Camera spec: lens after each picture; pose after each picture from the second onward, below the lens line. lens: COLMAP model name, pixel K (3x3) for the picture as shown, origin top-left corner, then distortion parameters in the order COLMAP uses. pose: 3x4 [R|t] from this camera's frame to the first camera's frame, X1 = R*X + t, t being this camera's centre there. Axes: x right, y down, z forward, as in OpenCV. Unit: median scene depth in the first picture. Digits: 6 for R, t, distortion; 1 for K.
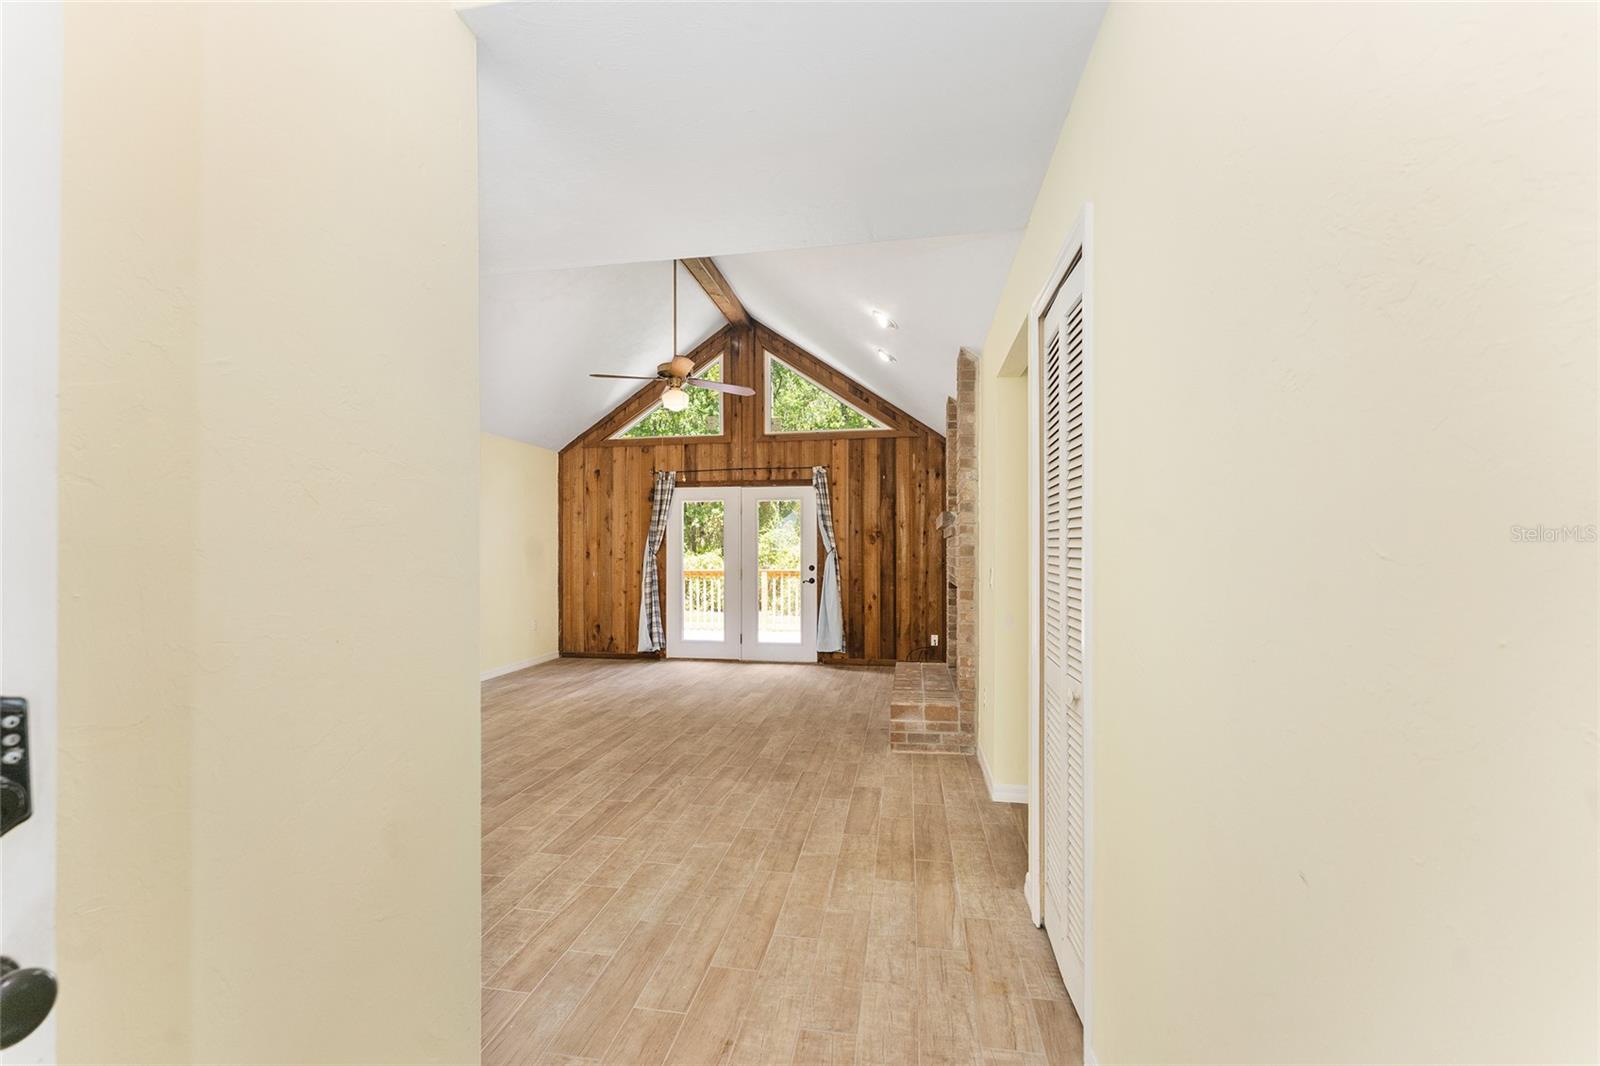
lens RADIAL K [[646.3, 0, 805.5], [0, 646.3, 545.4], [0, 0, 1]] dist [0.007214, 0.000177]
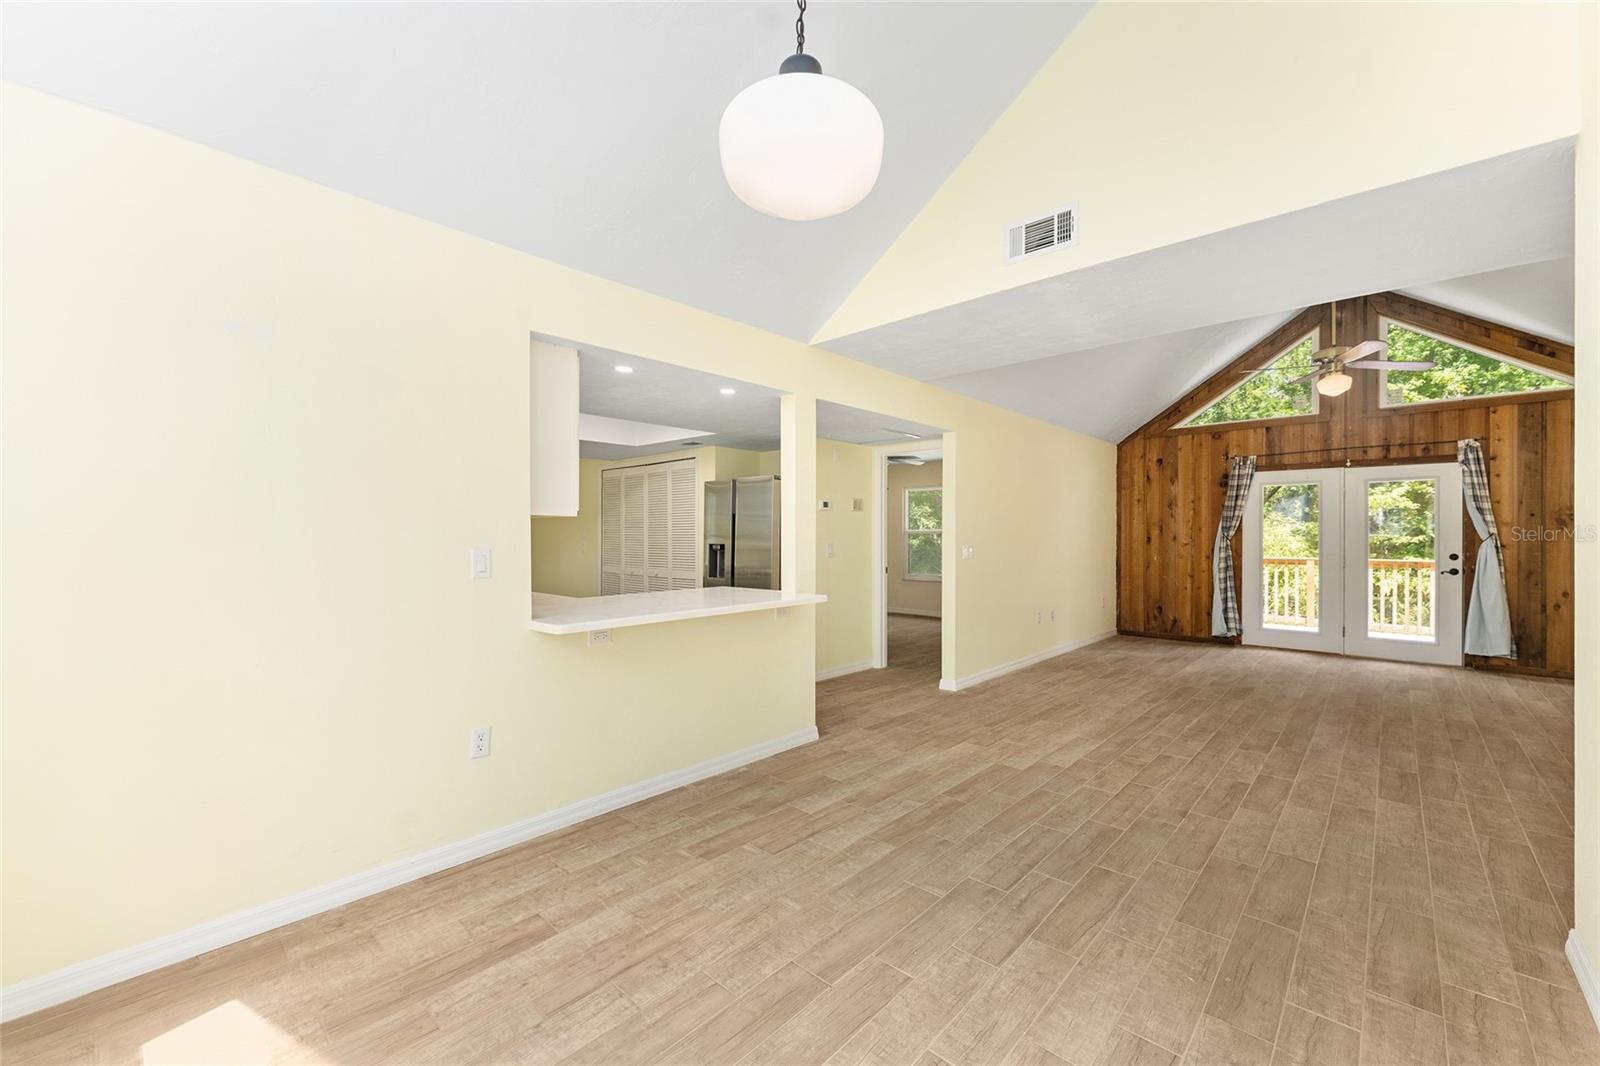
lens RADIAL K [[646.3, 0, 802.0], [0, 646.3, 529.4], [0, 0, 1]] dist [0.007214, 0.000177]
pose [[0.843660, -0.000955, -0.536877, -0.253842], [-0.000317, 0.999997, -0.002277, 0.000309], [0.536878, 0.002092, 0.843657, -0.202991]]
